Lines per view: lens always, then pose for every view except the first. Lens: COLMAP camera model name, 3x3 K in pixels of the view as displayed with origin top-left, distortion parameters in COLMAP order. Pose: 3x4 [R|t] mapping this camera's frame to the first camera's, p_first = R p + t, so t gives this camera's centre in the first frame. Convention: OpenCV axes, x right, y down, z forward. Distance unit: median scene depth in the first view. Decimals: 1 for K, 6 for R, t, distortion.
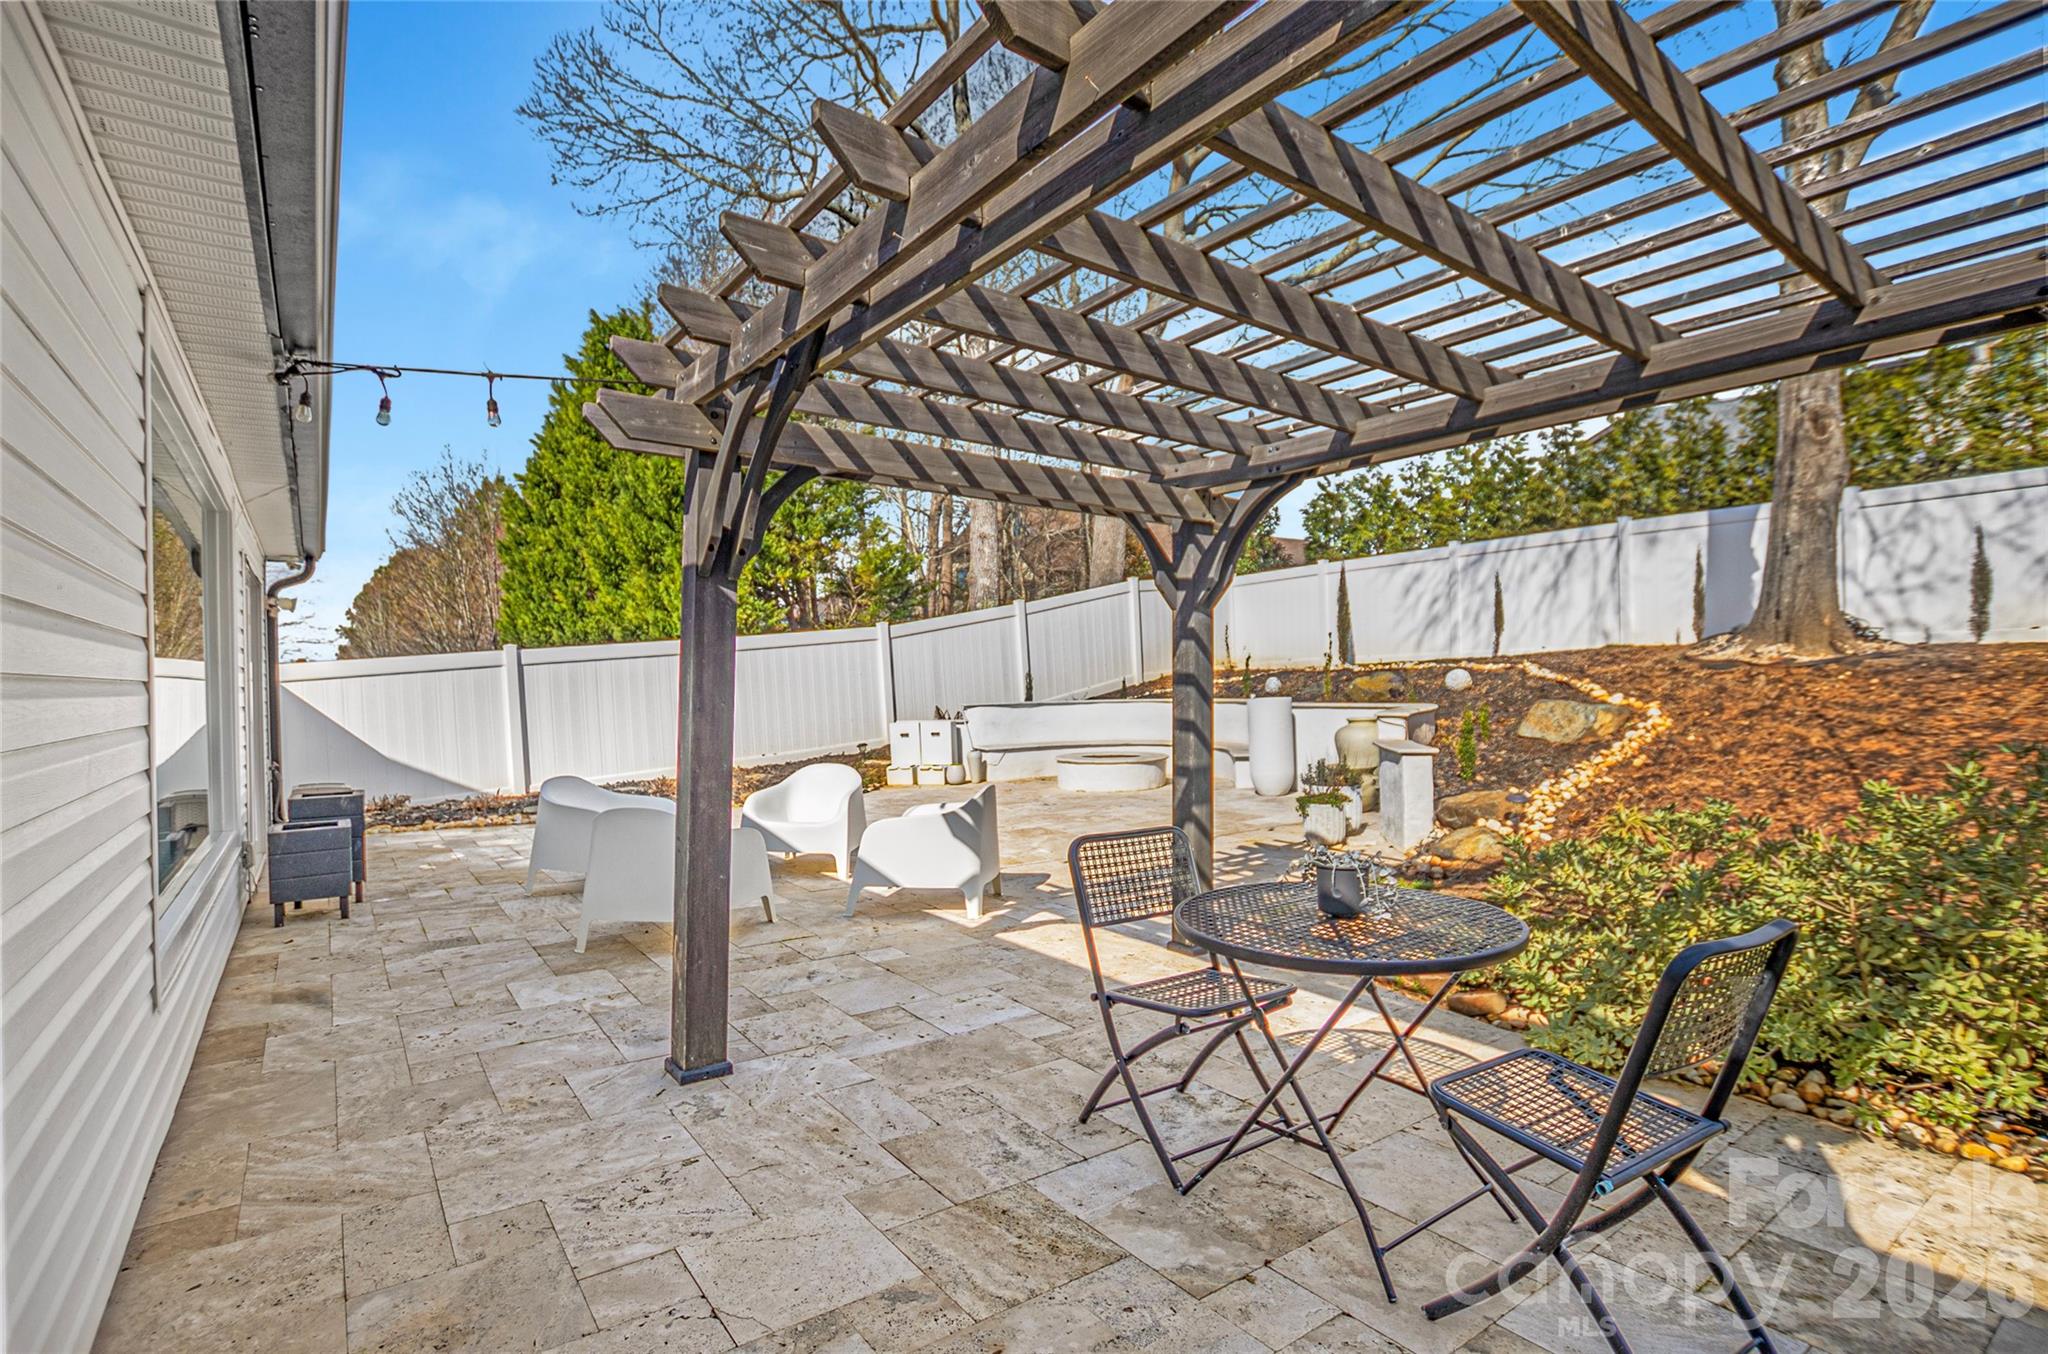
lens RADIAL K [[964.3, 0, 1026.6], [0, 964.3, 680.6], [0, 0, 1]] dist [-0.003513, -0.000218]
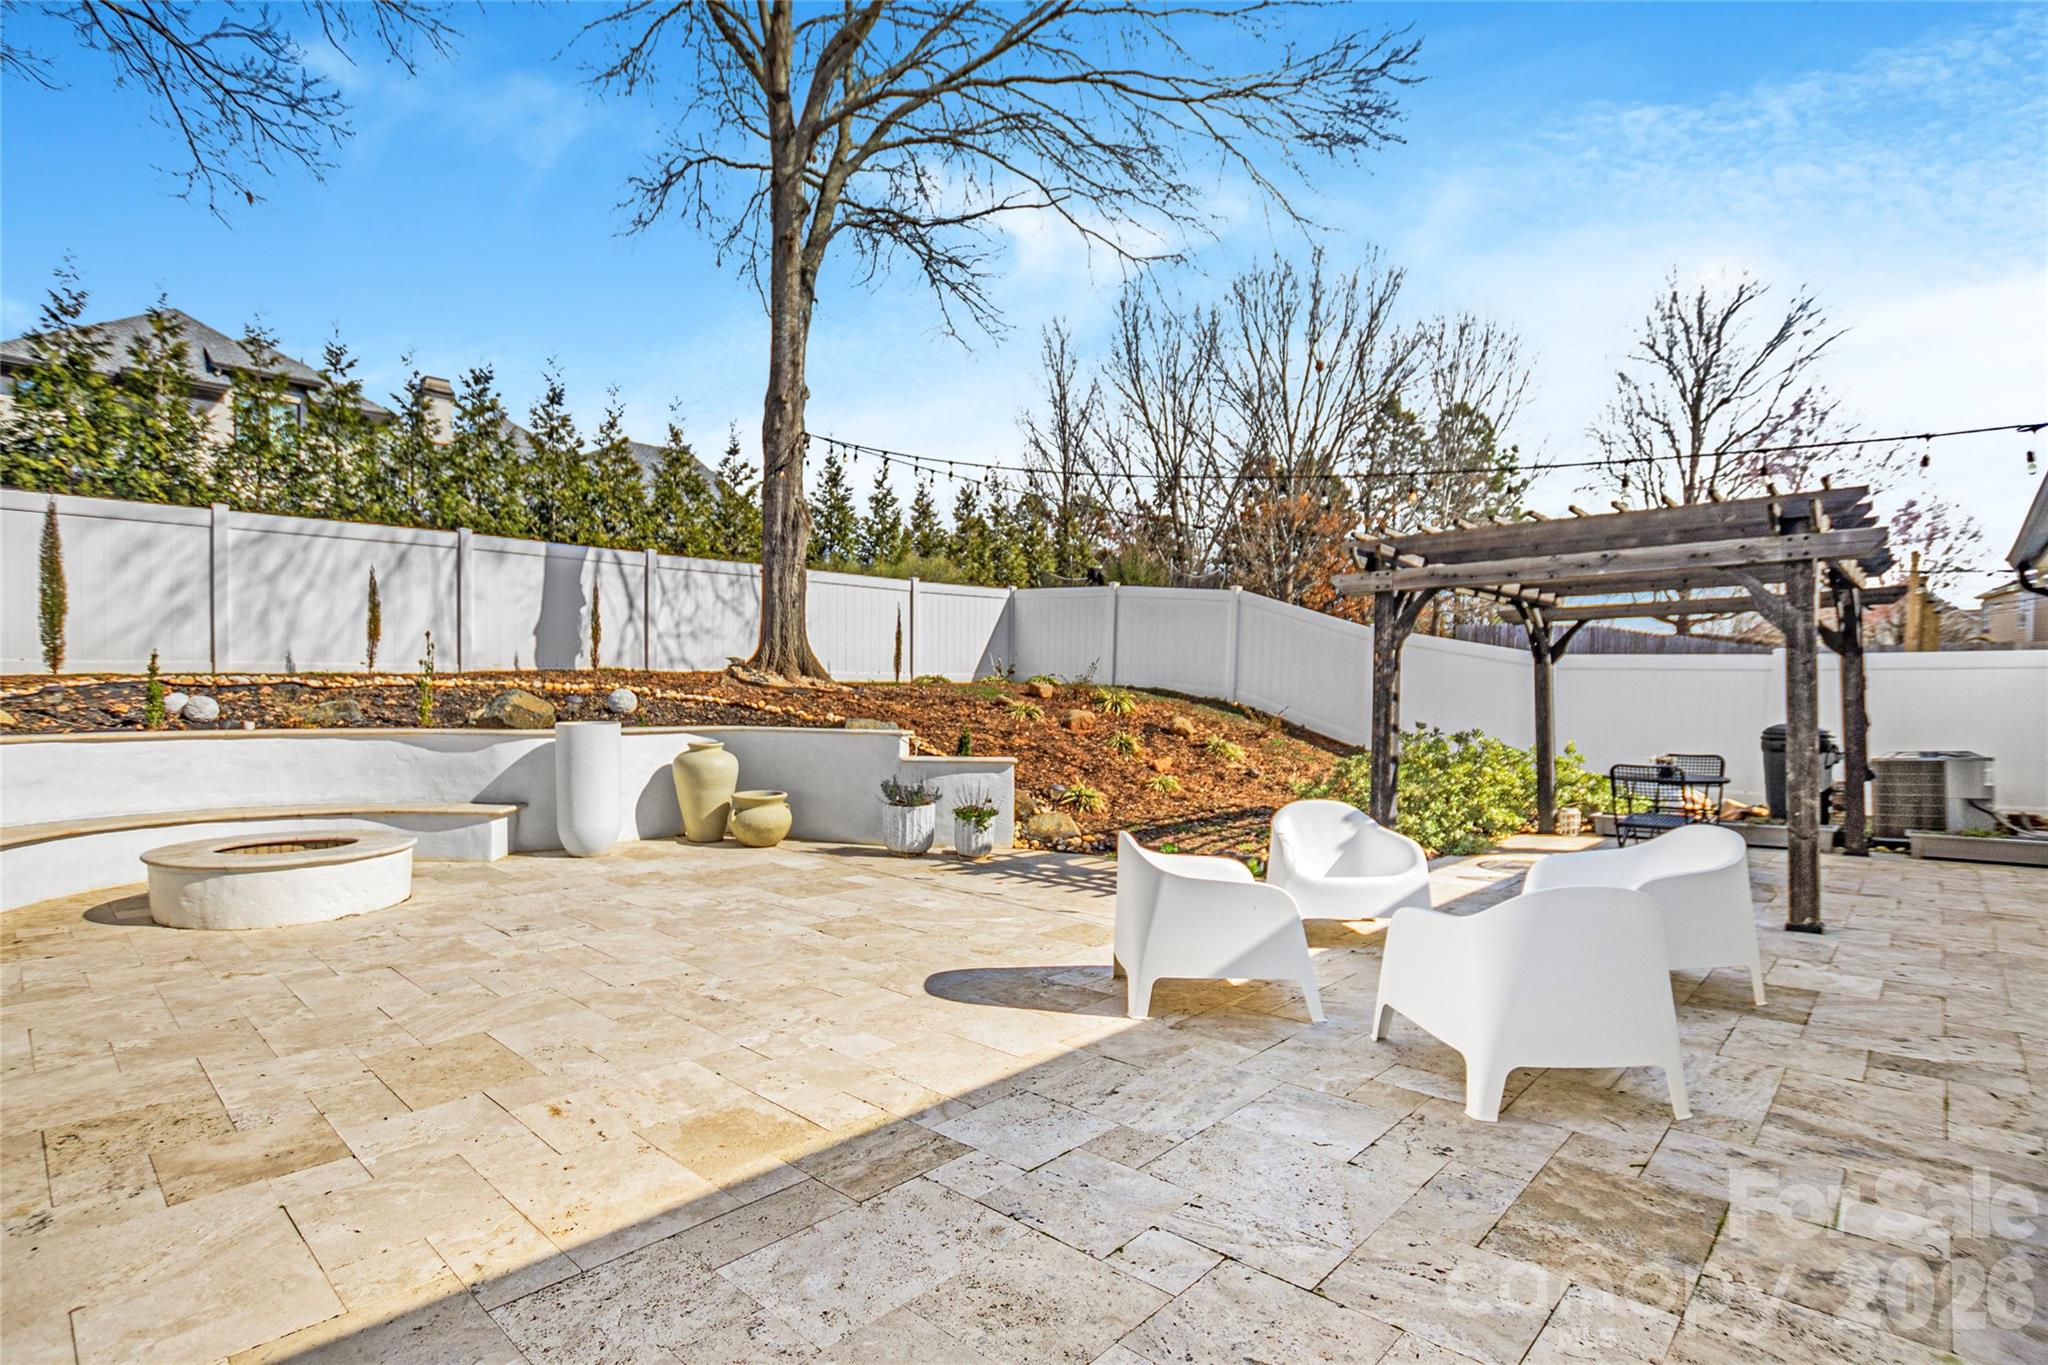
lens RADIAL K [[1005.3, 0, 1024.1], [0, 1005.3, 711.6], [0, 0, 1]] dist [-0.031909, -0.000501]
pose [[-0.183188, -0.004355, 0.983068, -0.514446], [-0.000742, 0.999991, 0.004291, 0.004107], [-0.983078, 0.000056, -0.183189, 0.771603]]
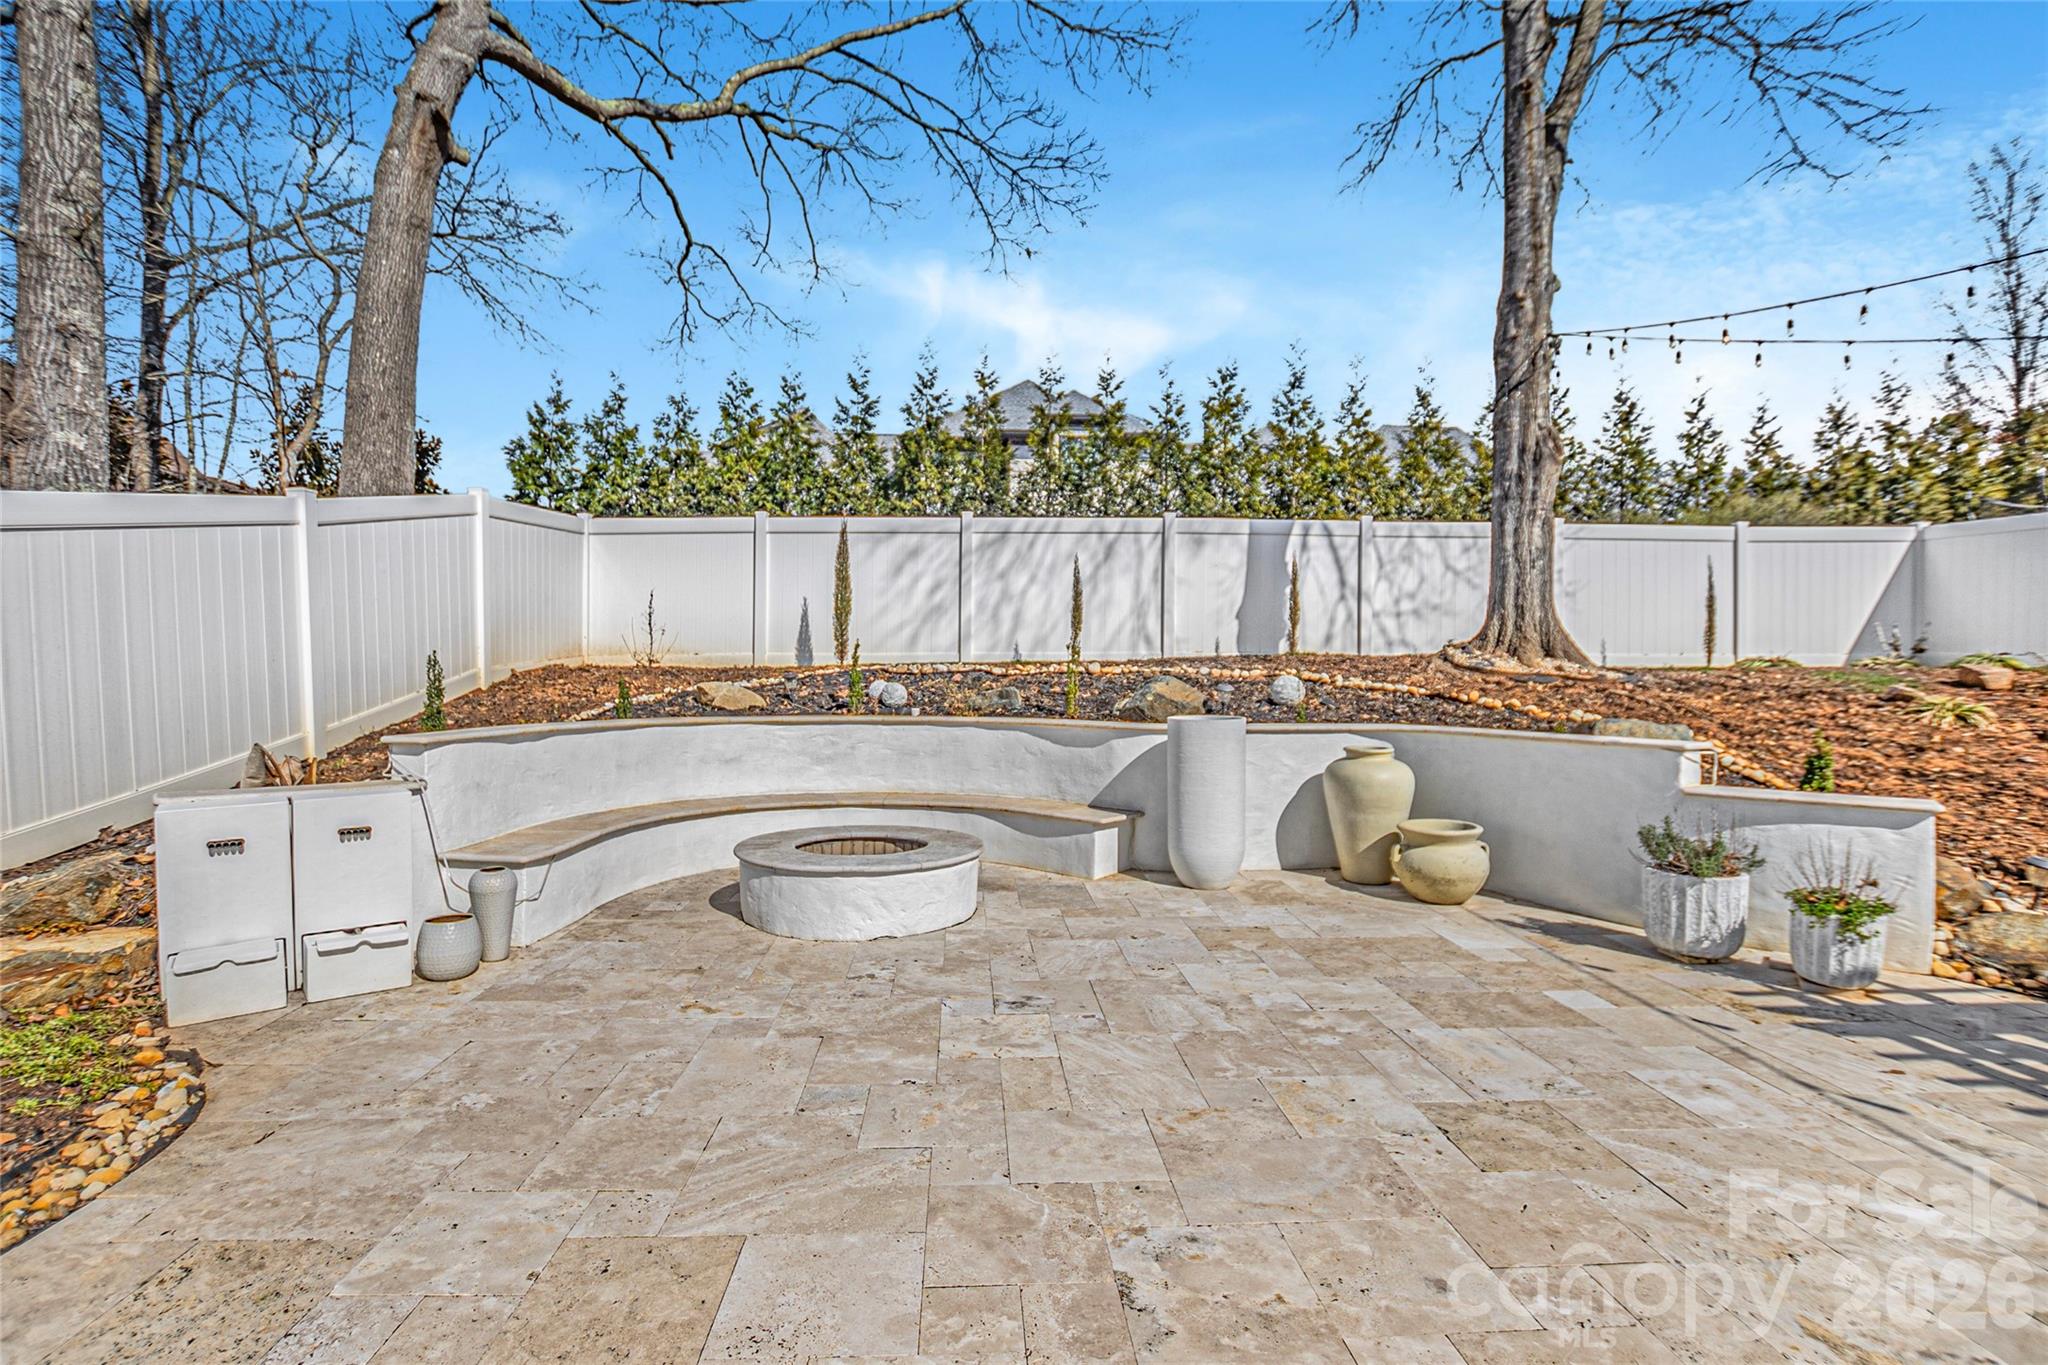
lens RADIAL K [[977.8, 0, 1008.8], [0, 977.8, 680.7], [0, 0, 1]] dist [-0.028961, 0.004863]
pose [[0.554005, 0.016159, 0.832357, -0.279790], [-0.011625, 0.999864, -0.011674, 0.002350], [-0.832432, -0.003209, 0.554117, 0.735080]]
